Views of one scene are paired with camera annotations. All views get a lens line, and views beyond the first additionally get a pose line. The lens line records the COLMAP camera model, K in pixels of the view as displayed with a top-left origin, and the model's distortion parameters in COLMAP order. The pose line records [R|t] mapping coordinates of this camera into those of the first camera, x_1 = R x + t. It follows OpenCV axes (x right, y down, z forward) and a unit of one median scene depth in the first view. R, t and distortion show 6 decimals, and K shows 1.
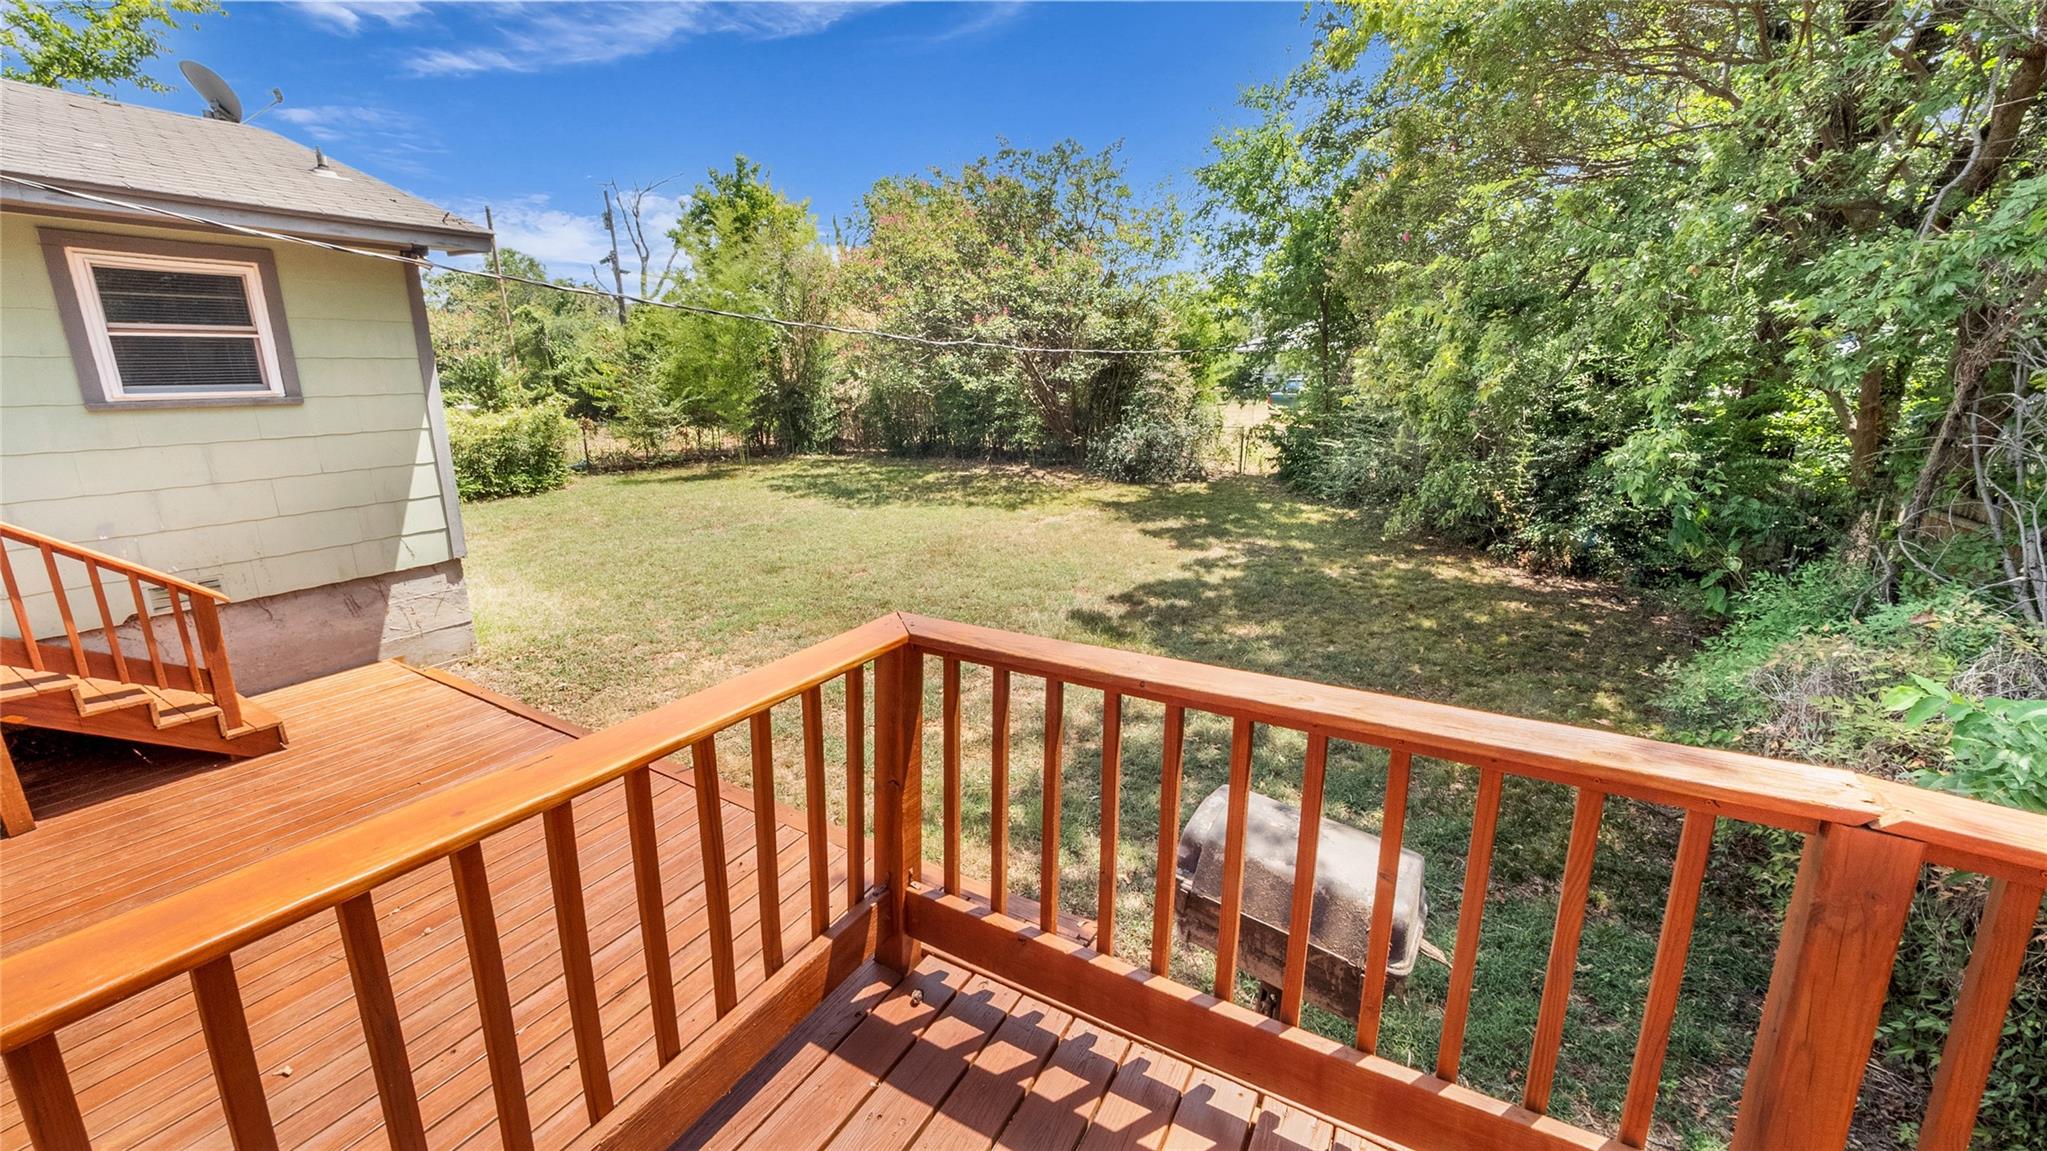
lens RADIAL K [[808.6, 0, 1022.6], [0, 808.6, 571.5], [0, 0, 1]] dist [0.007378, -0.006086]
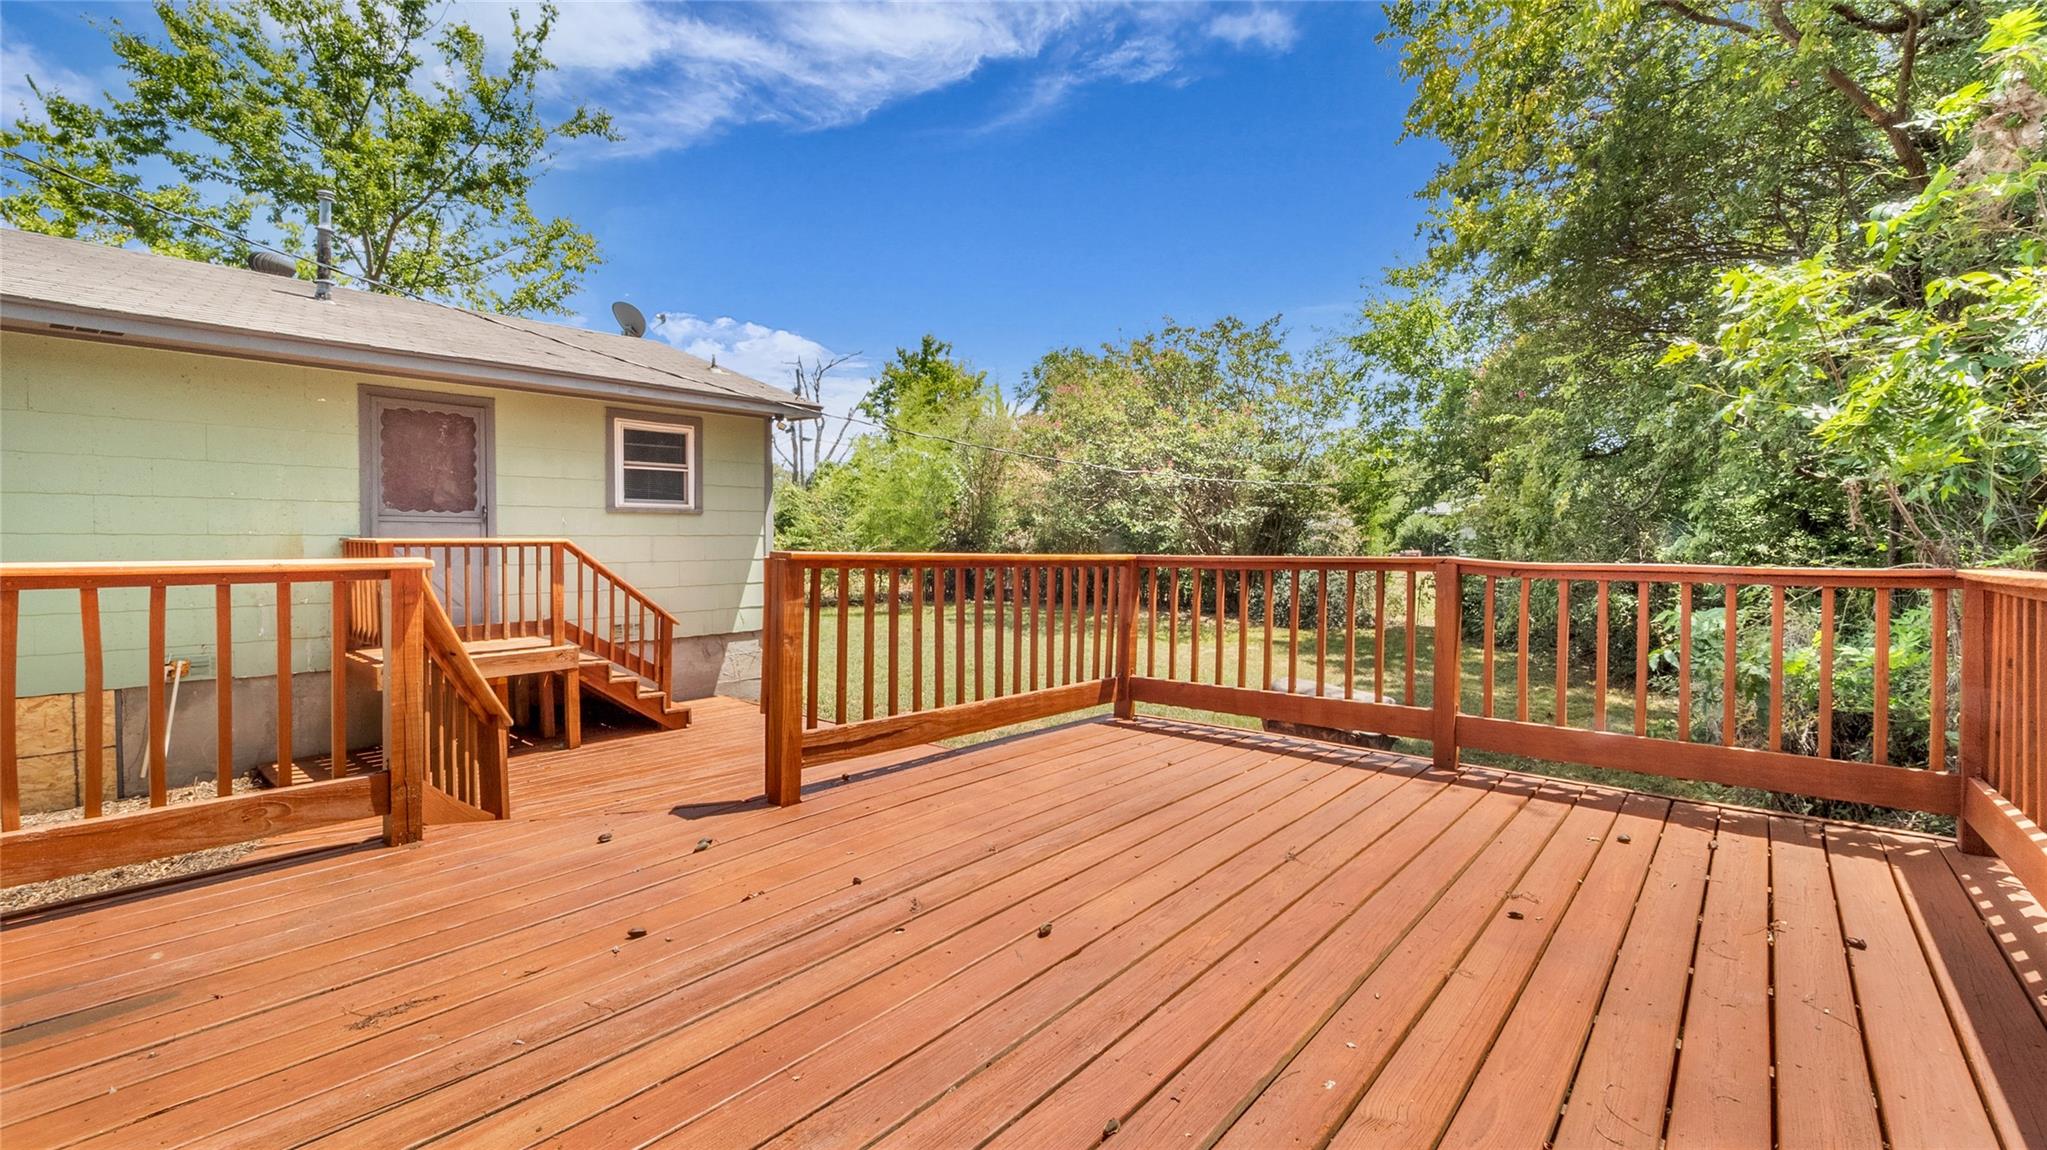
lens RADIAL K [[873.8, 0, 1023.5], [0, 873.8, 546.2], [0, 0, 1]] dist [-0.000780, -0.000649]
pose [[0.983263, 0.007582, -0.182034, 0.000160], [-0.048710, 0.973703, -0.222553, 0.055009], [0.175559, 0.227695, 0.957776, -0.132474]]
